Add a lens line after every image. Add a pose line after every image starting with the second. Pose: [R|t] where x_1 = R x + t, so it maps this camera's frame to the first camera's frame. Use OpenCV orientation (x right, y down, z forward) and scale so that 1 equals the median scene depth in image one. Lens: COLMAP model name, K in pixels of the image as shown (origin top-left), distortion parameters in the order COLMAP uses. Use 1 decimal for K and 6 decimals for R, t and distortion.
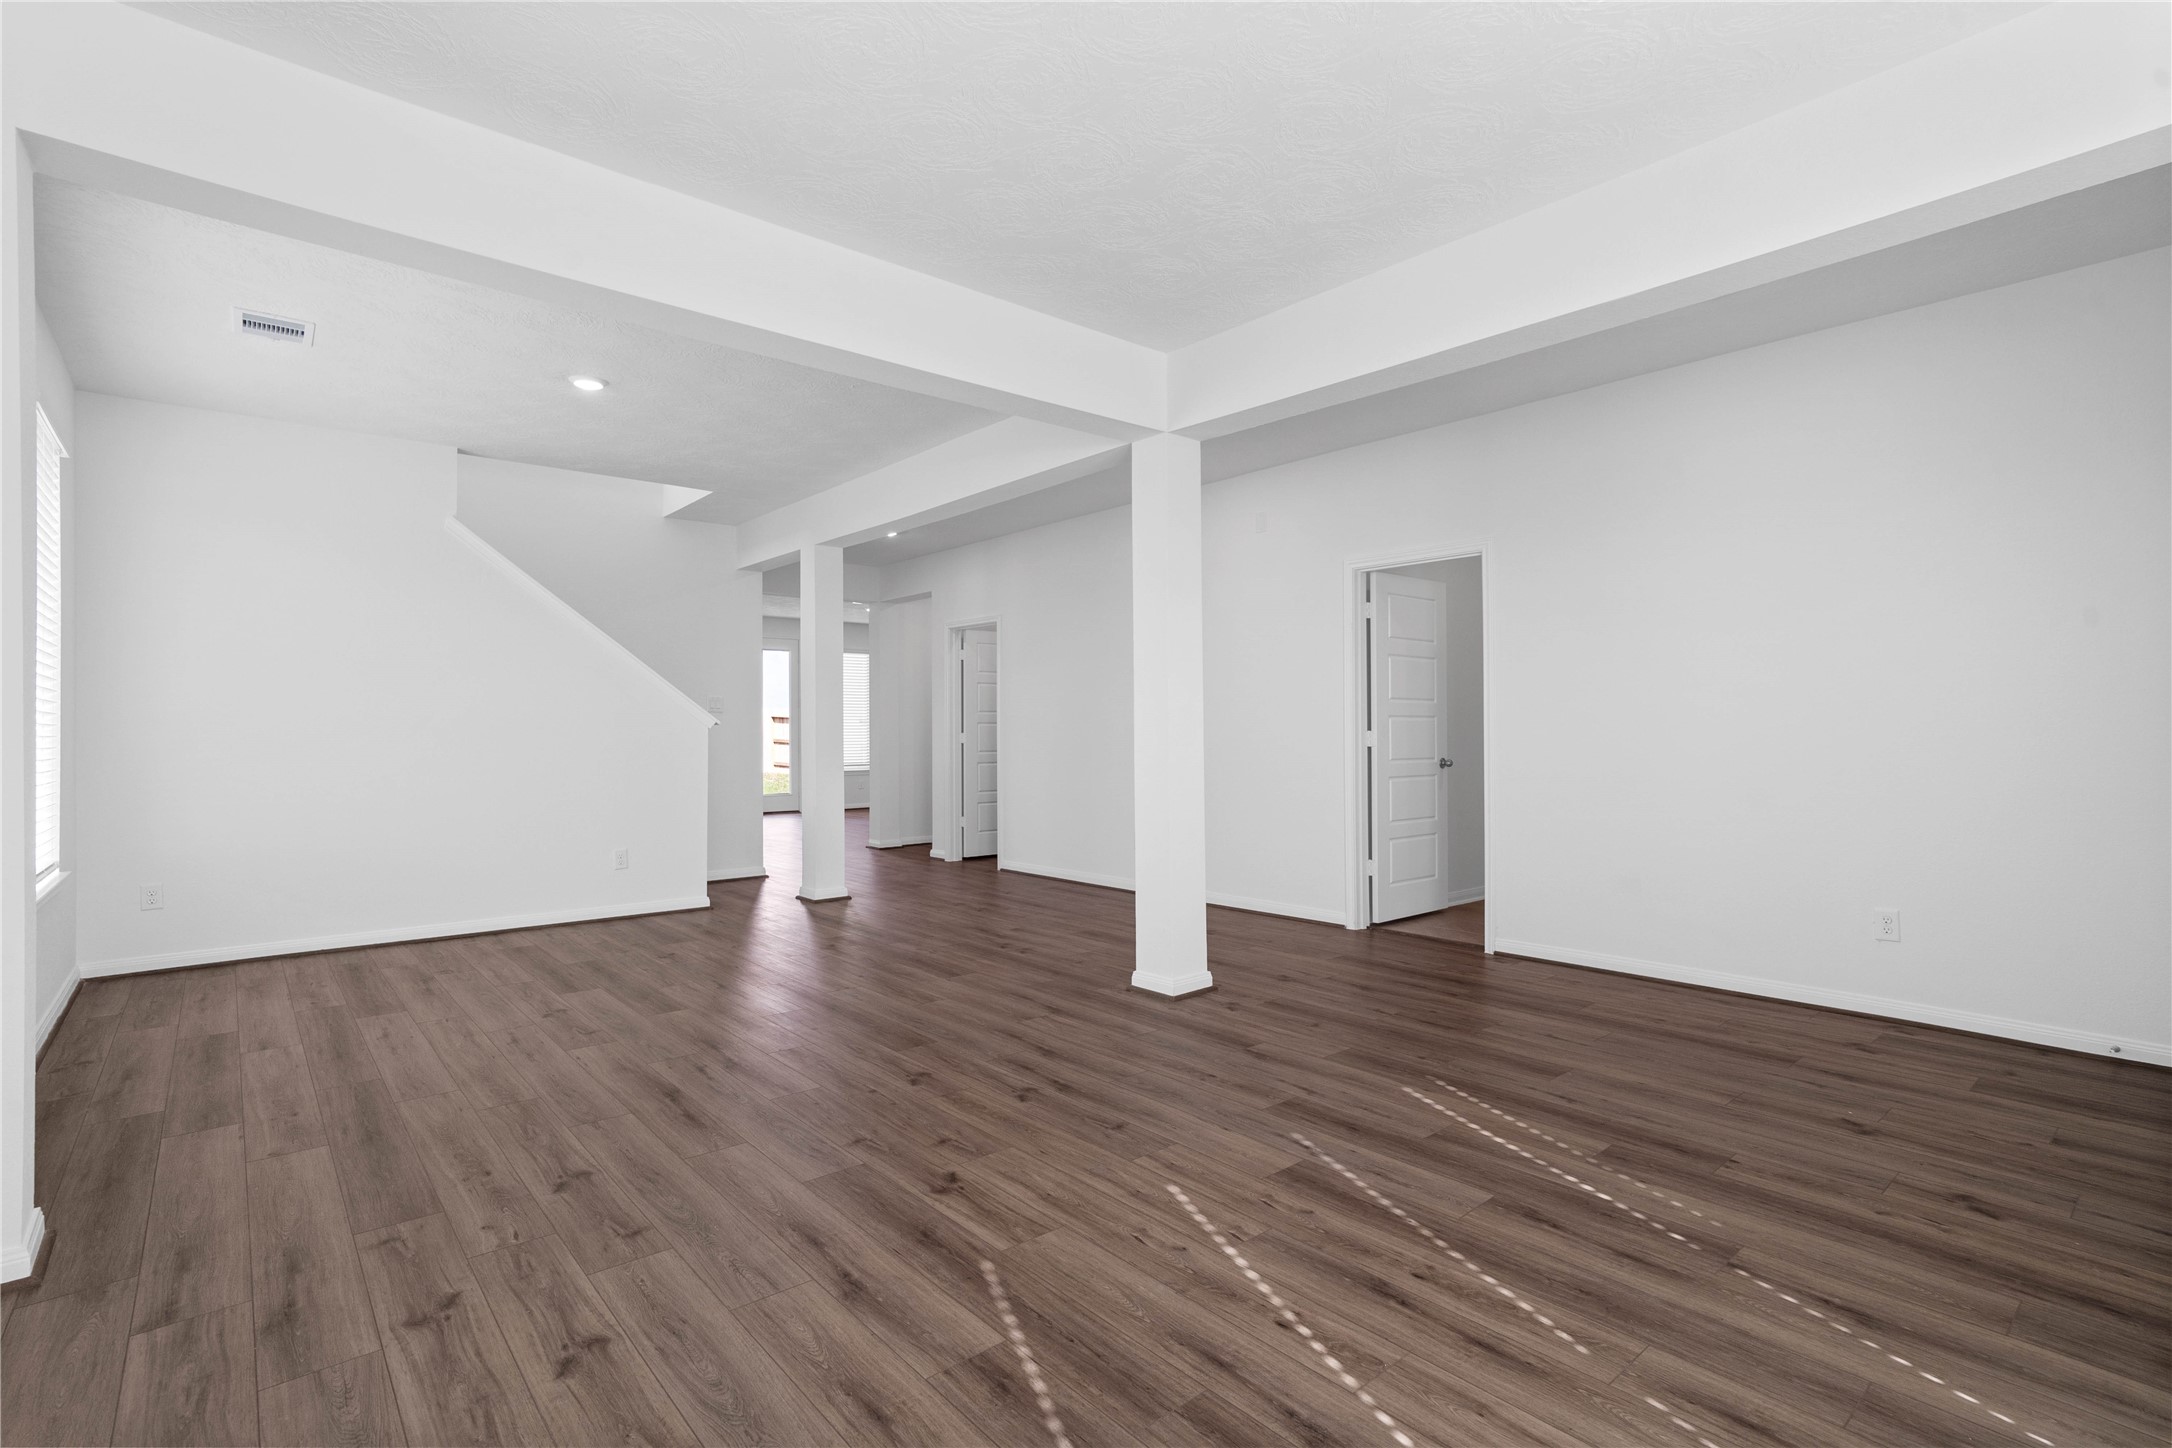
lens RADIAL K [[1015.9, 0, 1080.4], [0, 1015.9, 714.4], [0, 0, 1]] dist [-0.013273, 0.000769]
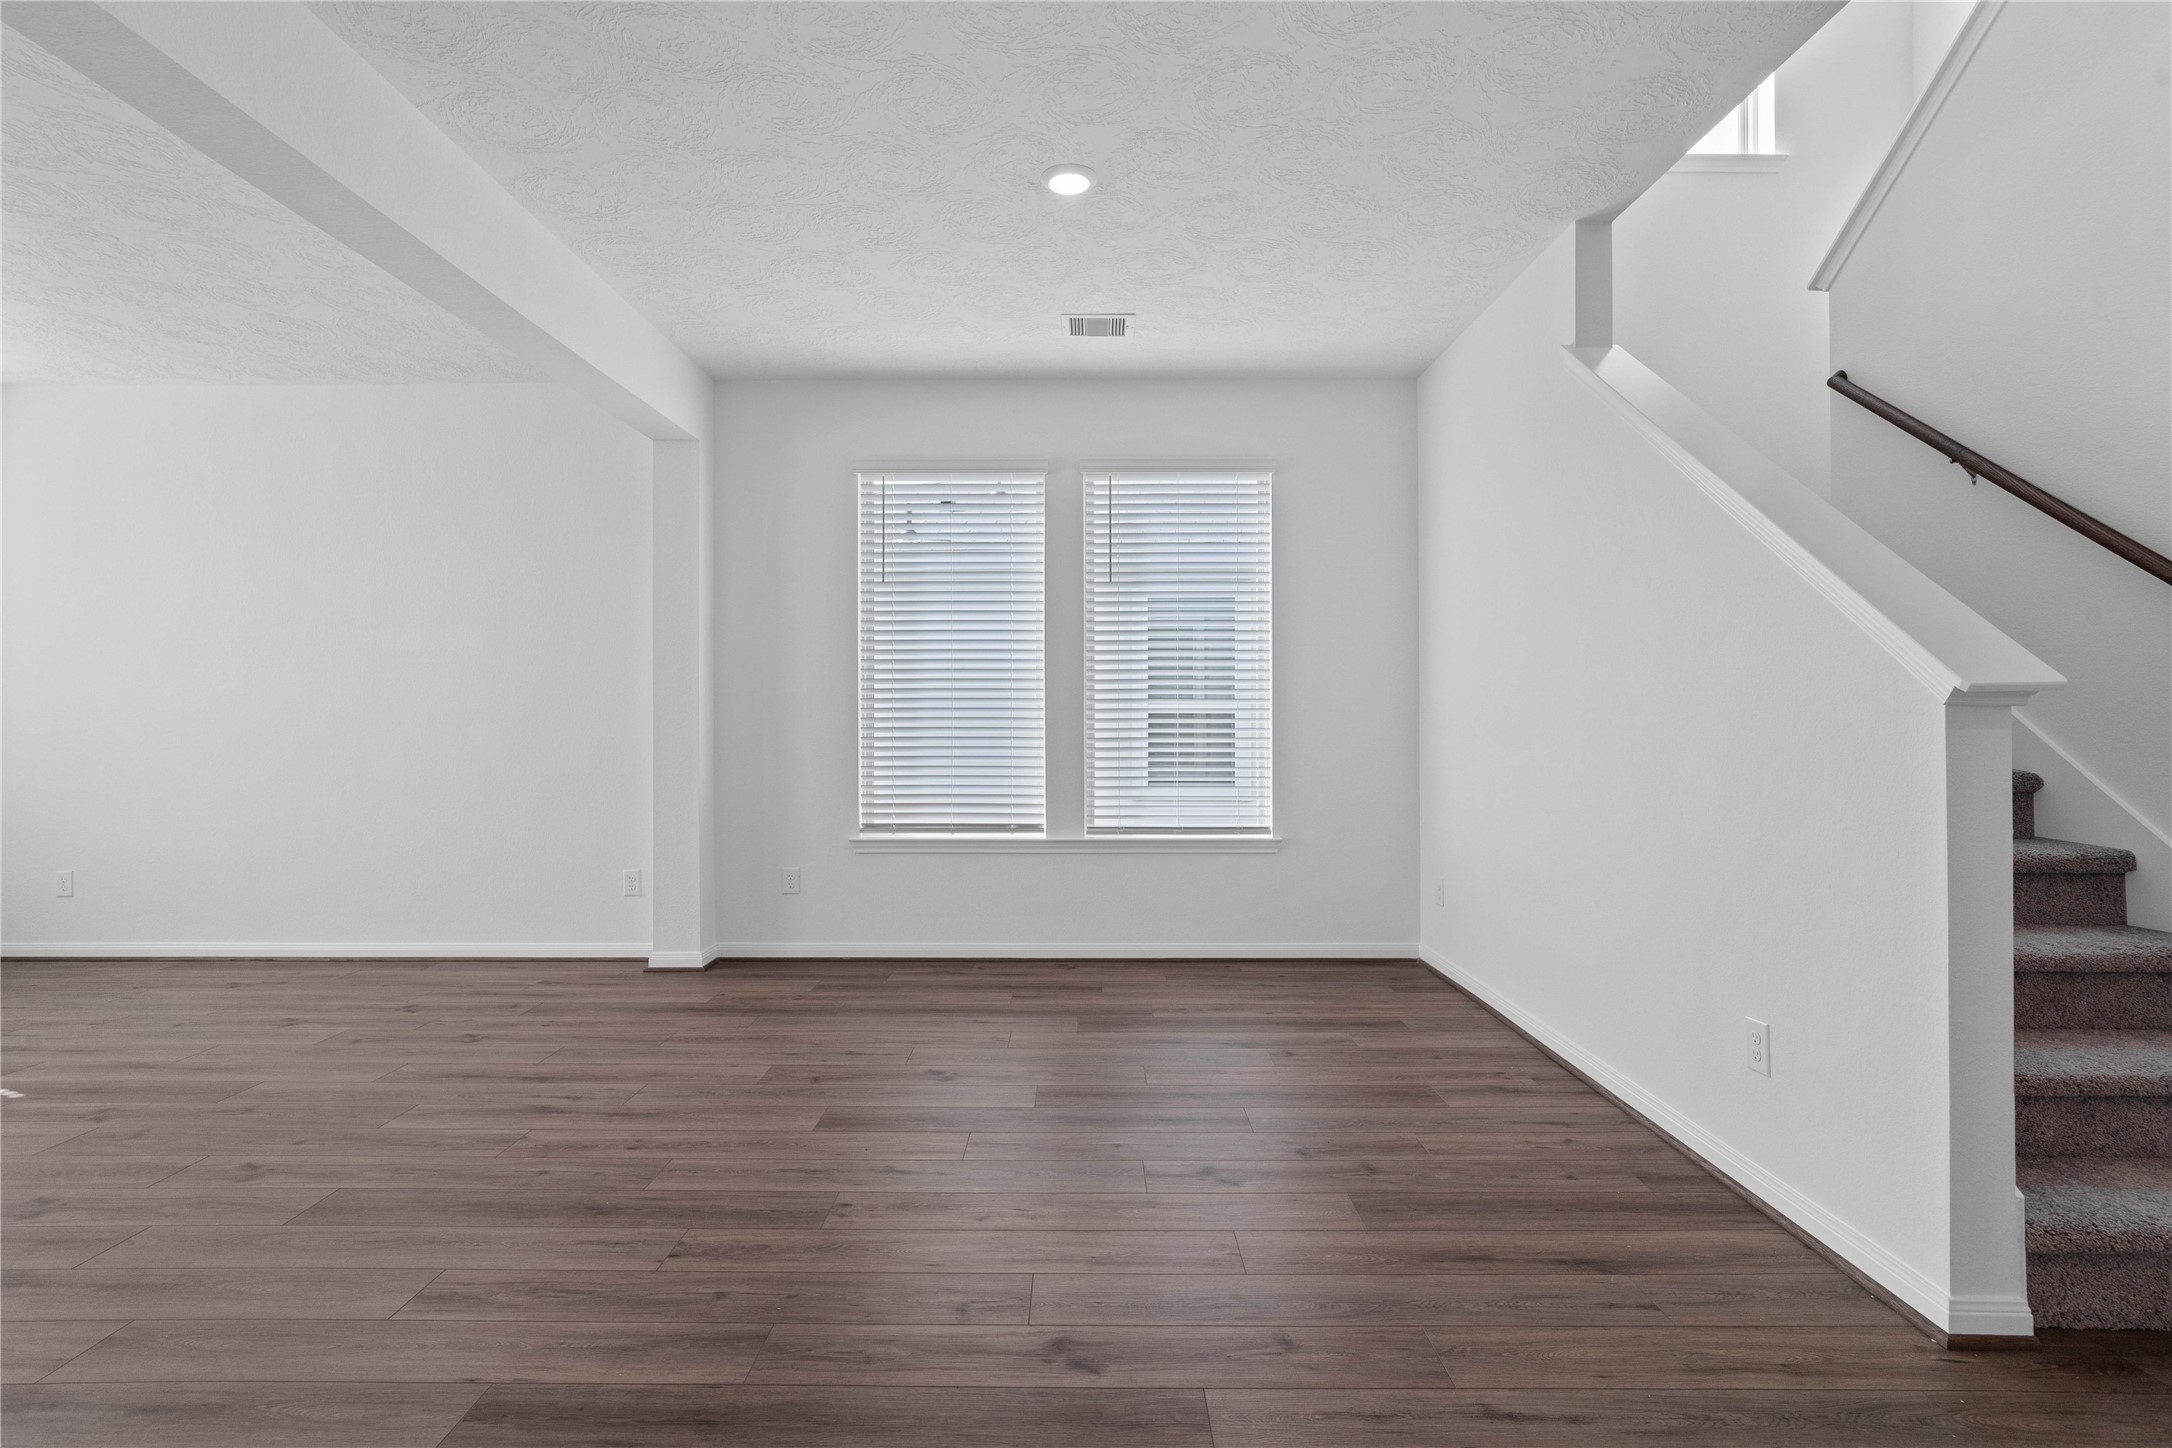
lens RADIAL K [[1006.1, 0, 1060.2], [0, 1006.1, 717.4], [0, 0, 1]] dist [-0.008644, 0.000708]
pose [[-0.654306, 0.003728, -0.756221, 0.013491], [0.016369, 0.999823, -0.009234, 0.041400], [0.756053, -0.018420, -0.654252, 2.576296]]
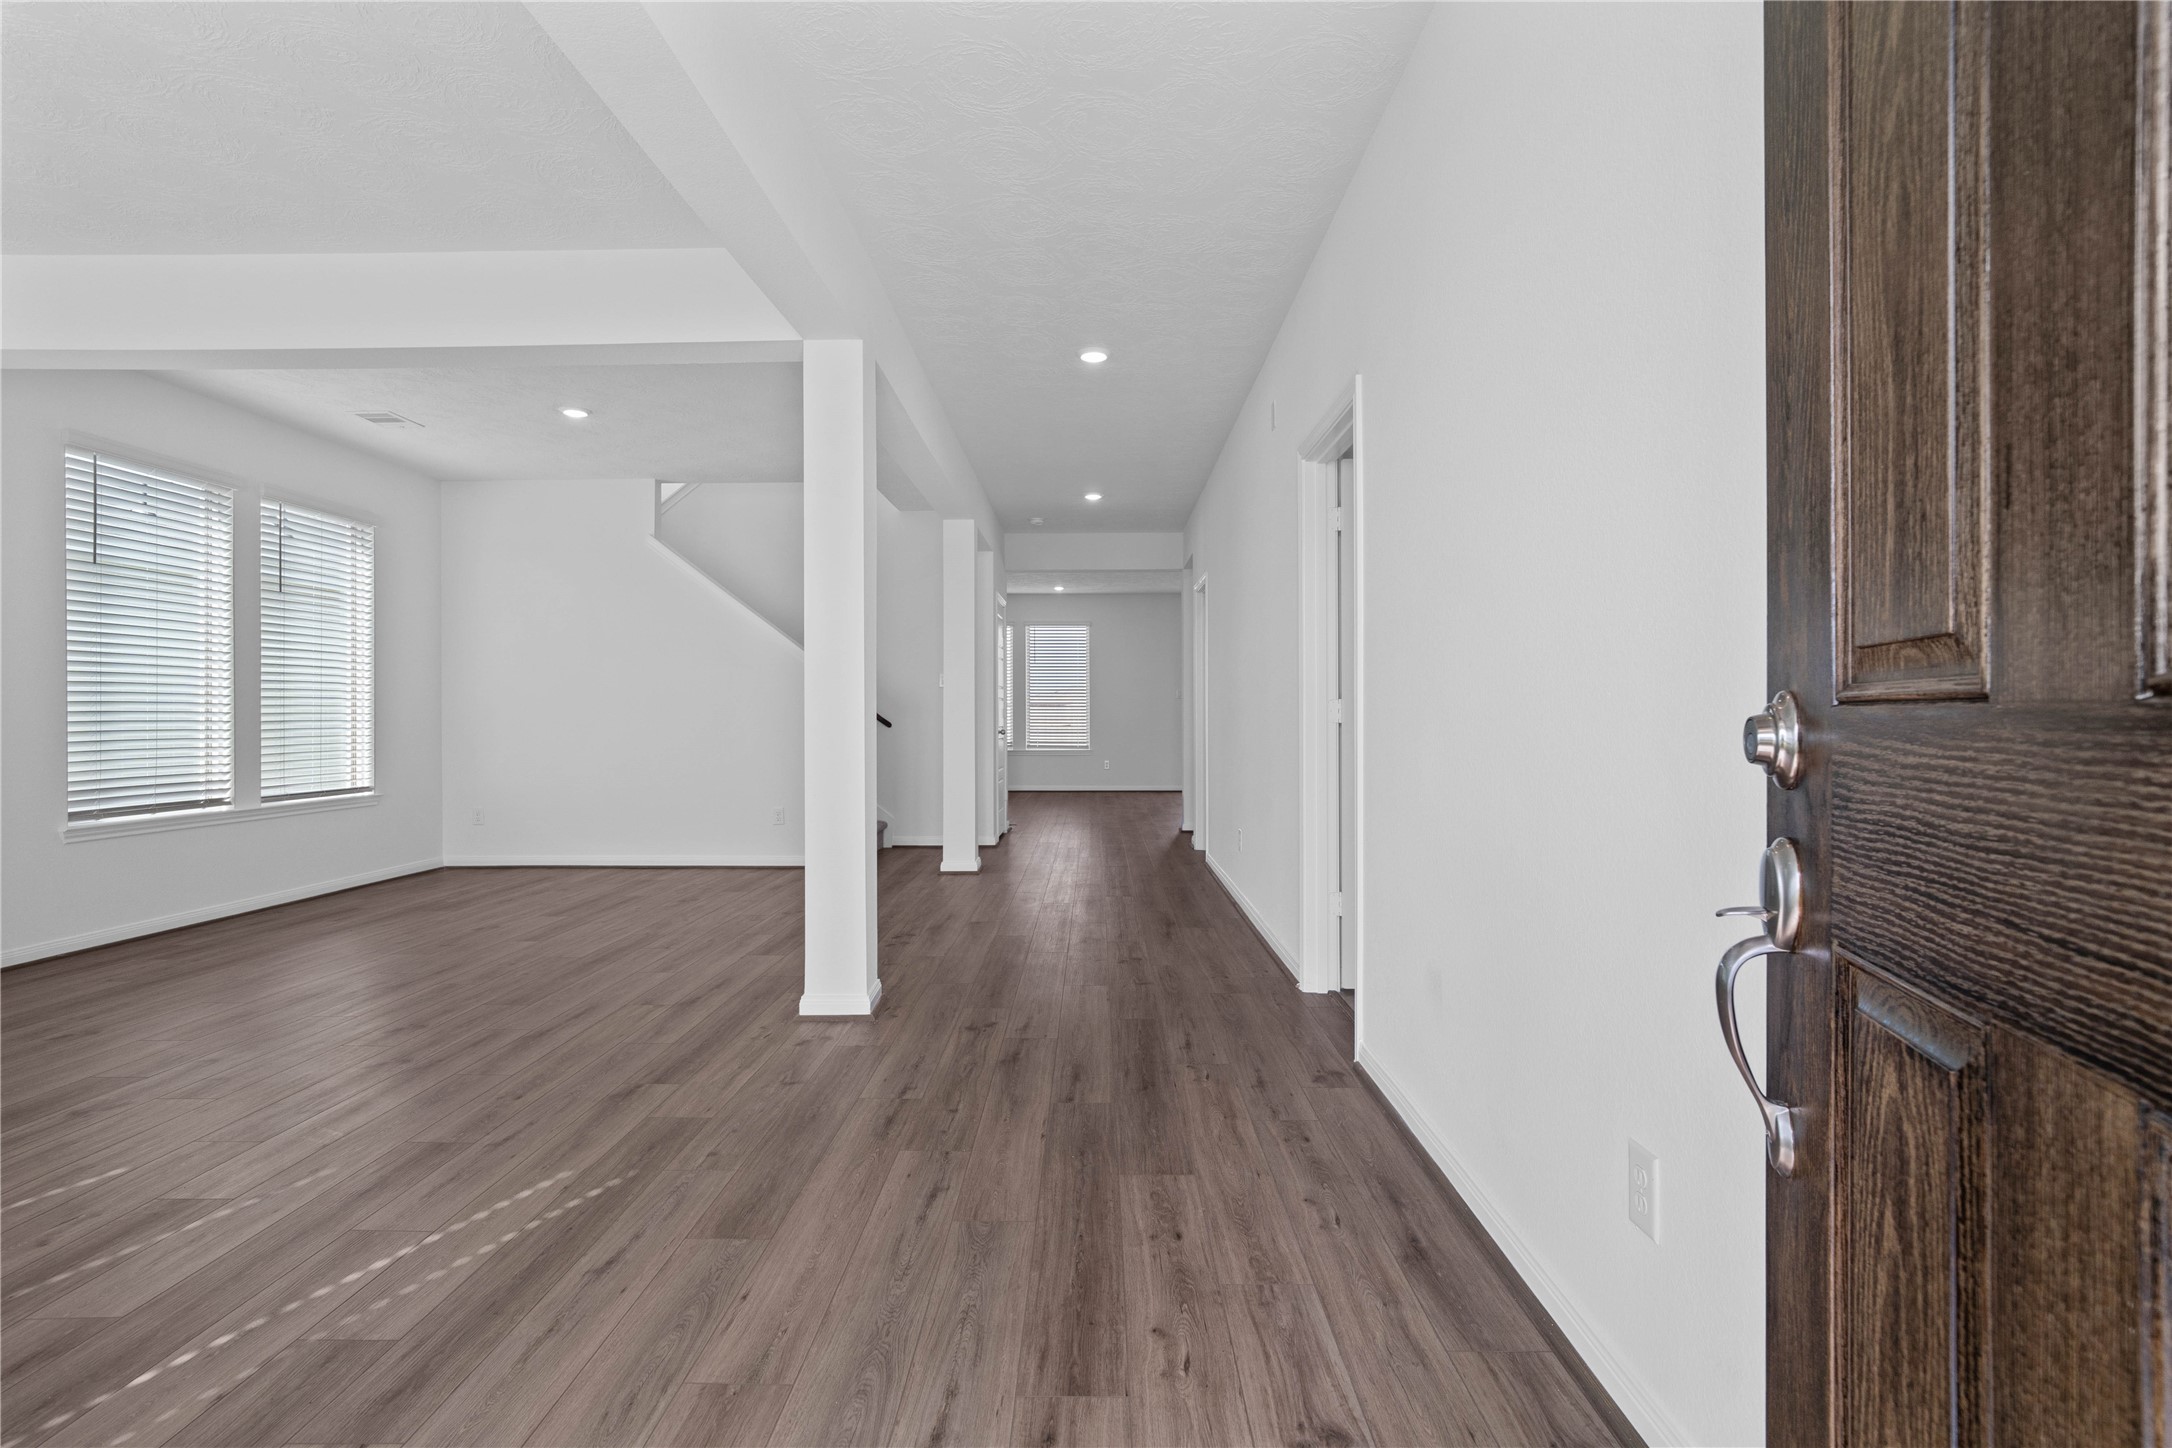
lens RADIAL K [[1015.9, 0, 1080.4], [0, 1015.9, 714.4], [0, 0, 1]] dist [-0.013273, 0.000769]
pose [[0.750885, 0.003150, -0.660425, 1.385581], [0.009799, 0.999825, 0.015910, 0.031008], [0.660360, -0.018418, 0.750723, 0.895450]]
